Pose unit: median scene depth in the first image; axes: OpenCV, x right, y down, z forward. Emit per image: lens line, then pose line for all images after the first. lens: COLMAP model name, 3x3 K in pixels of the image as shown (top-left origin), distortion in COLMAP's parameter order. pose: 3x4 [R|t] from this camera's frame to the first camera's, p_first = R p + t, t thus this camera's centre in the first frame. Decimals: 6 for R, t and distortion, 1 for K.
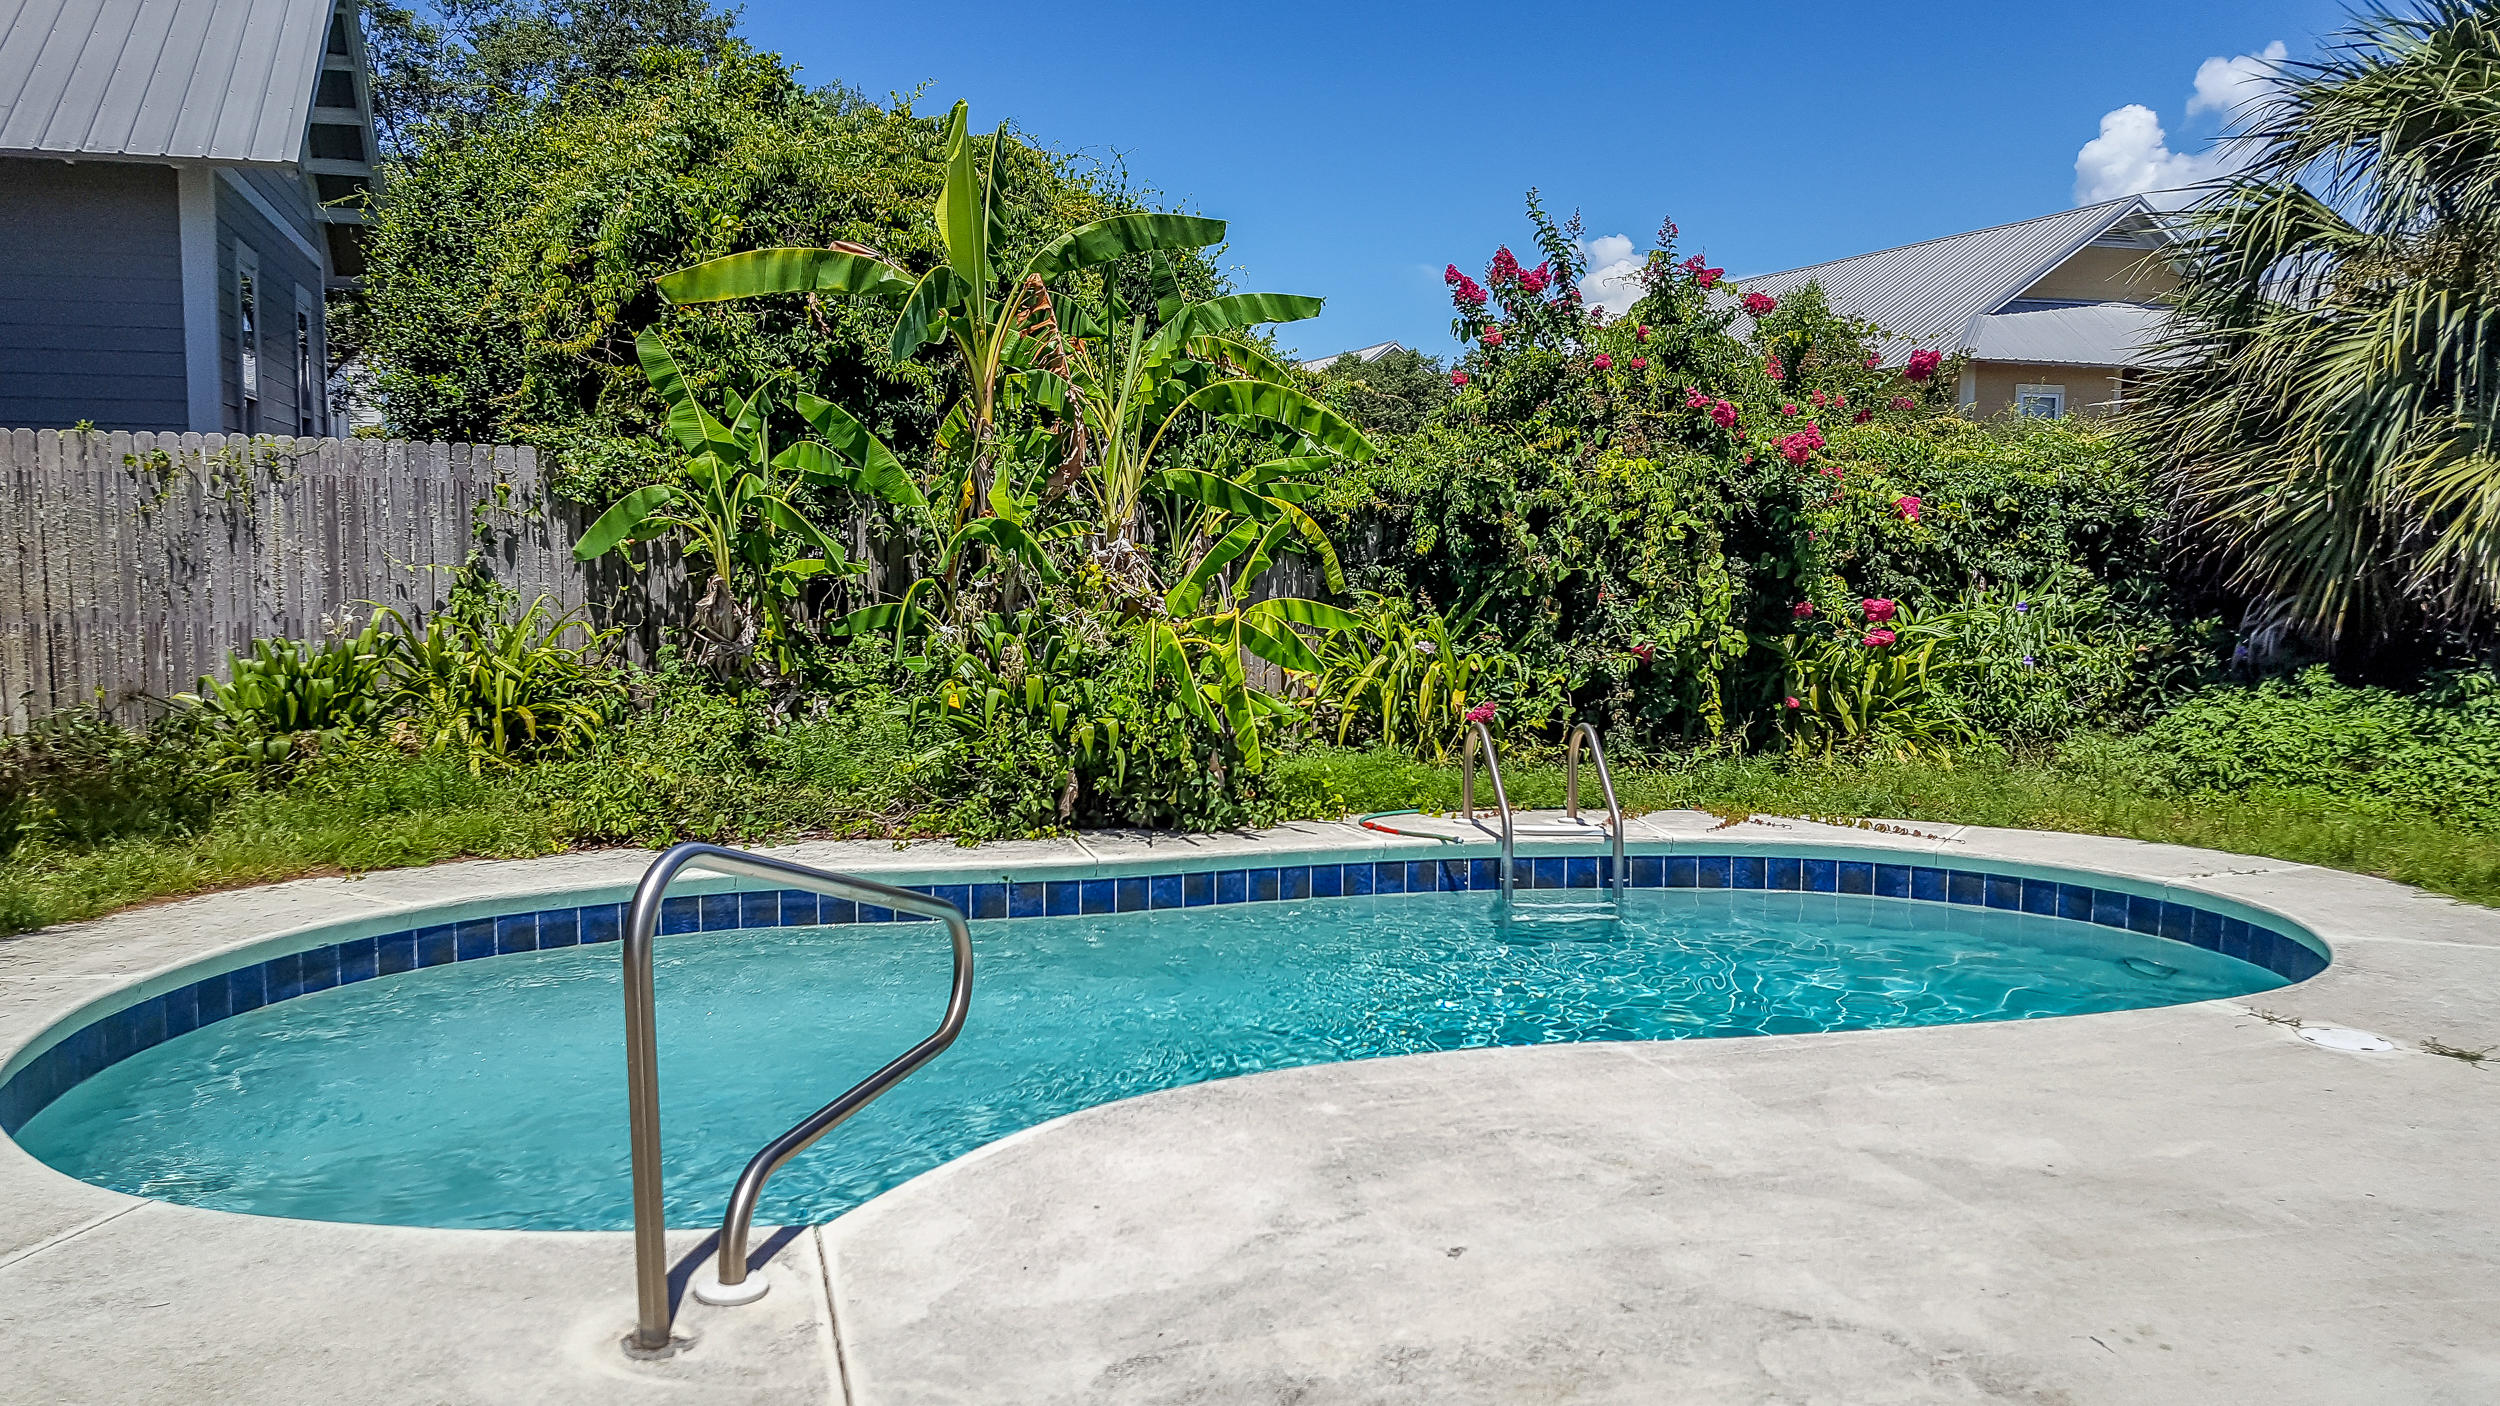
lens RADIAL K [[1942.3, 0, 1168.2], [0, 1942.3, 696.1], [0, 0, 1]] dist [0.257407, -0.445971]
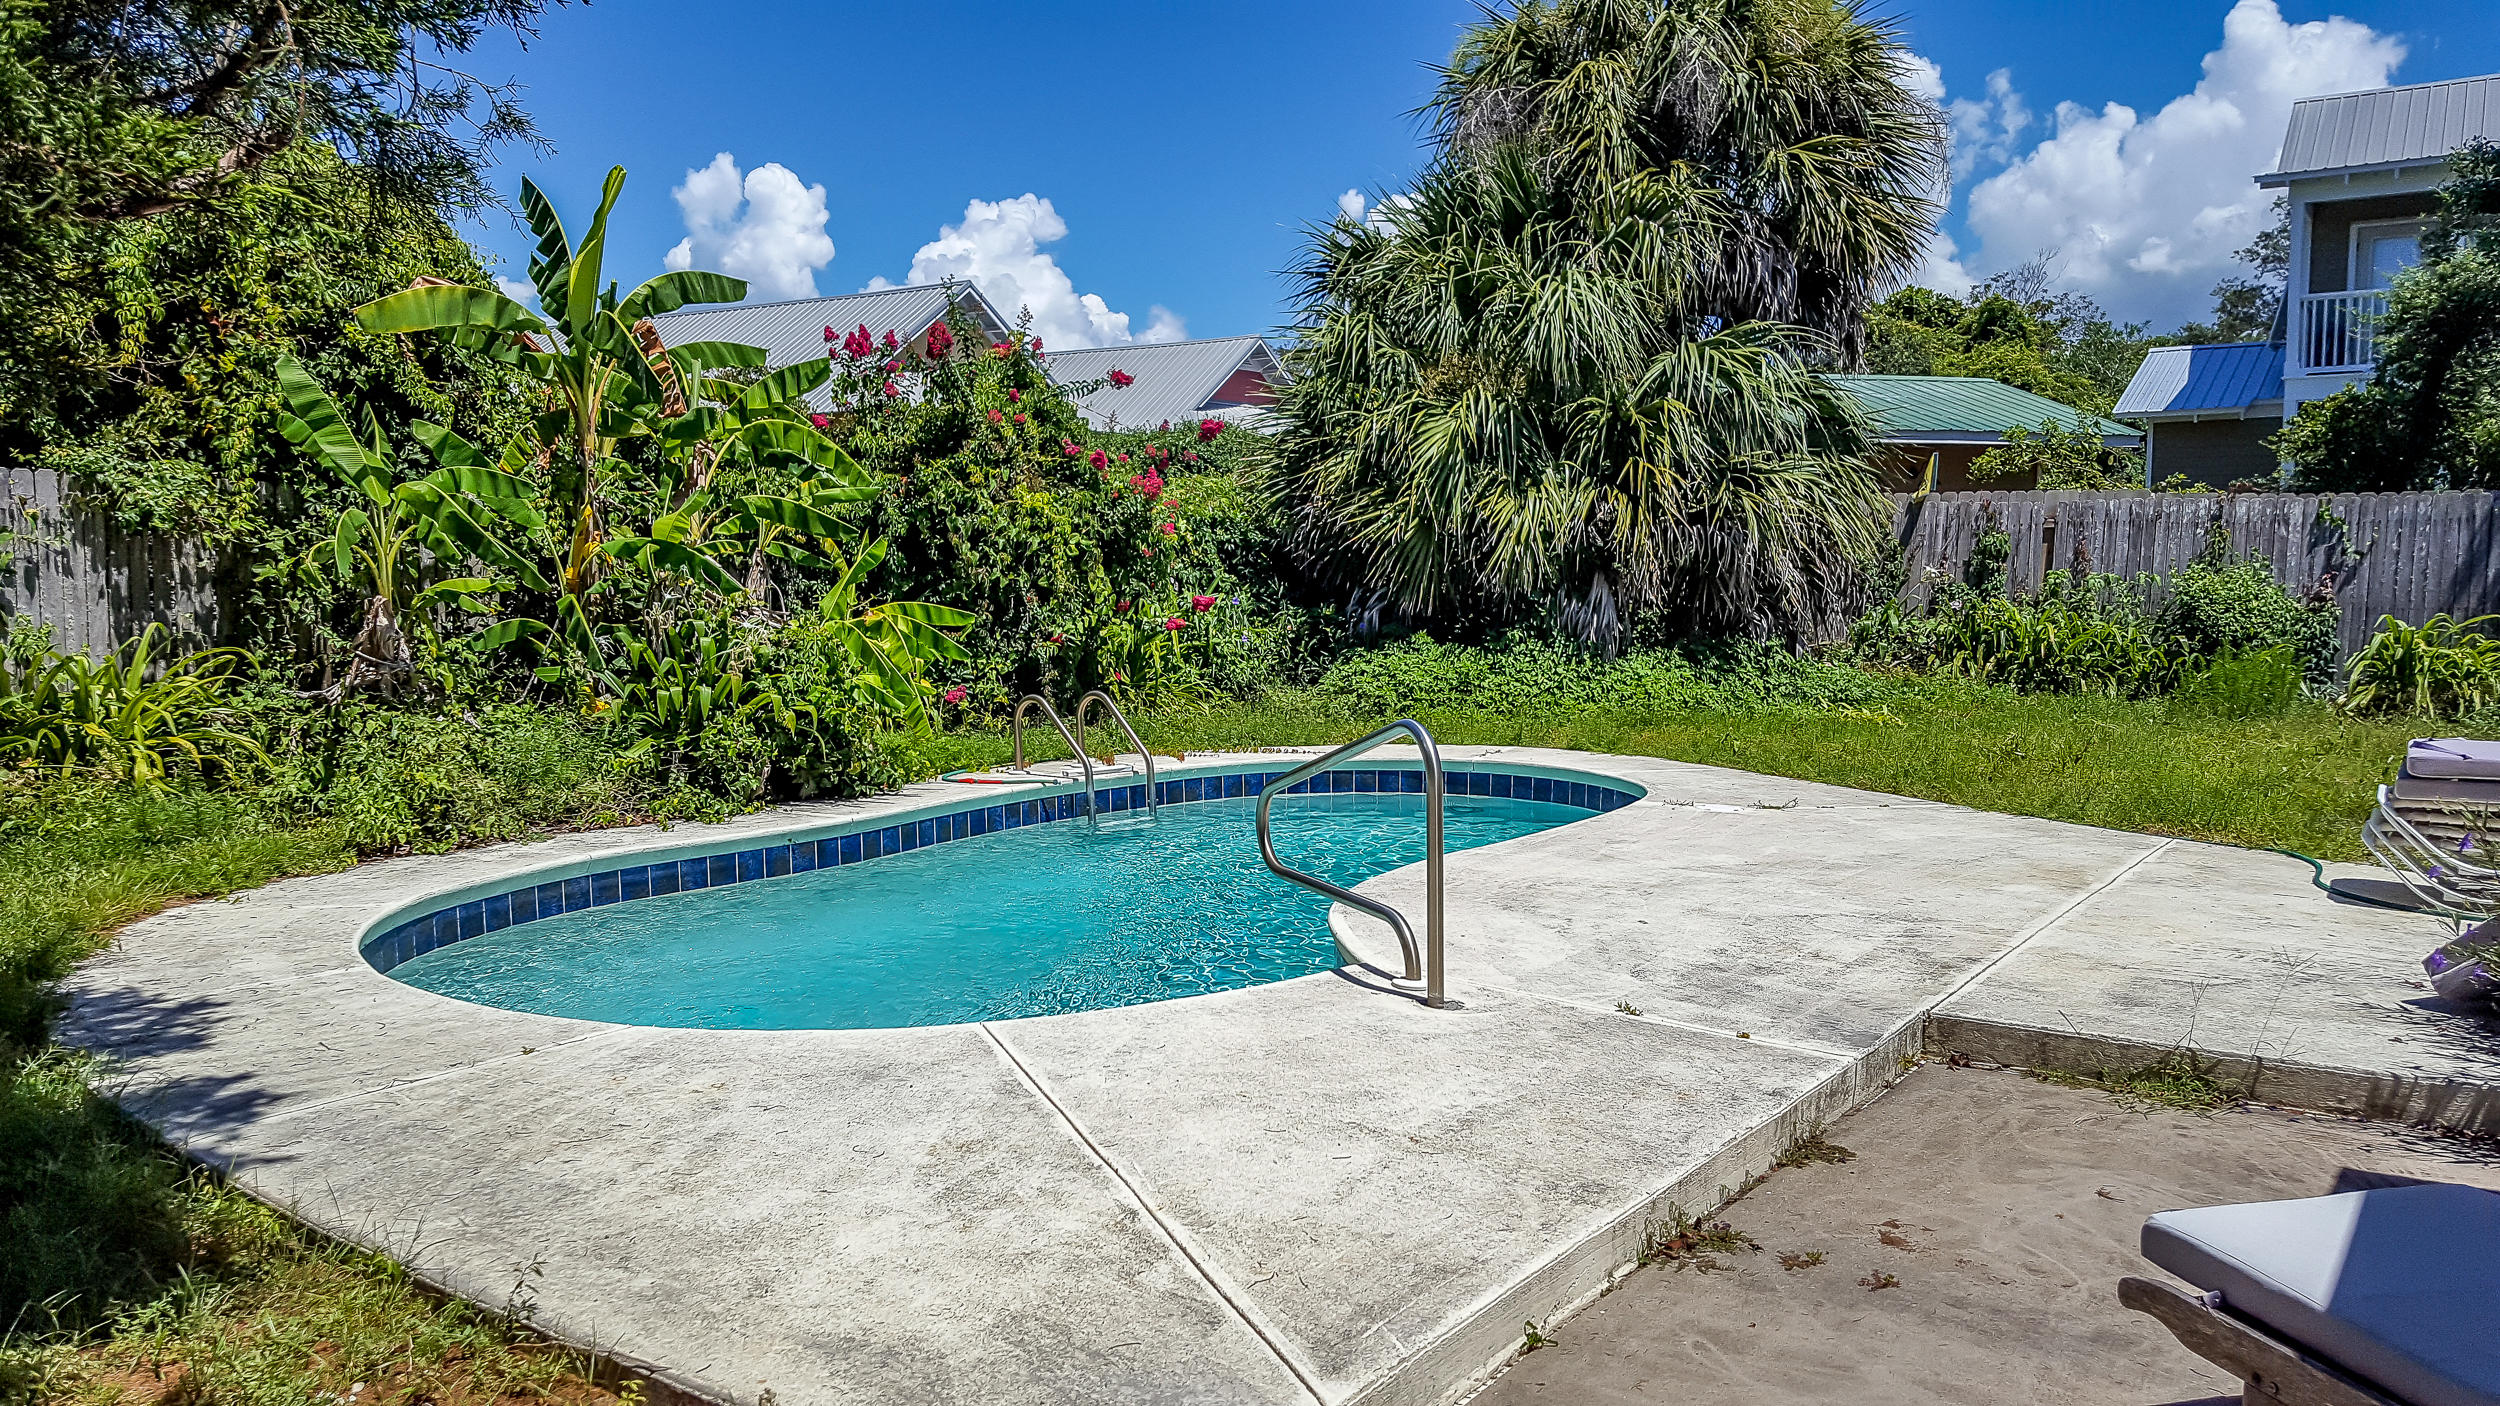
lens RADIAL K [[1942.3, 0, 1168.2], [0, 1942.3, 696.1], [0, 0, 1]] dist [0.257407, -0.445971]
pose [[0.794655, -0.058060, 0.604279, -0.484522], [0.066631, 0.997744, 0.008241, 0.008715], [-0.603394, 0.033714, 0.796730, -0.072105]]
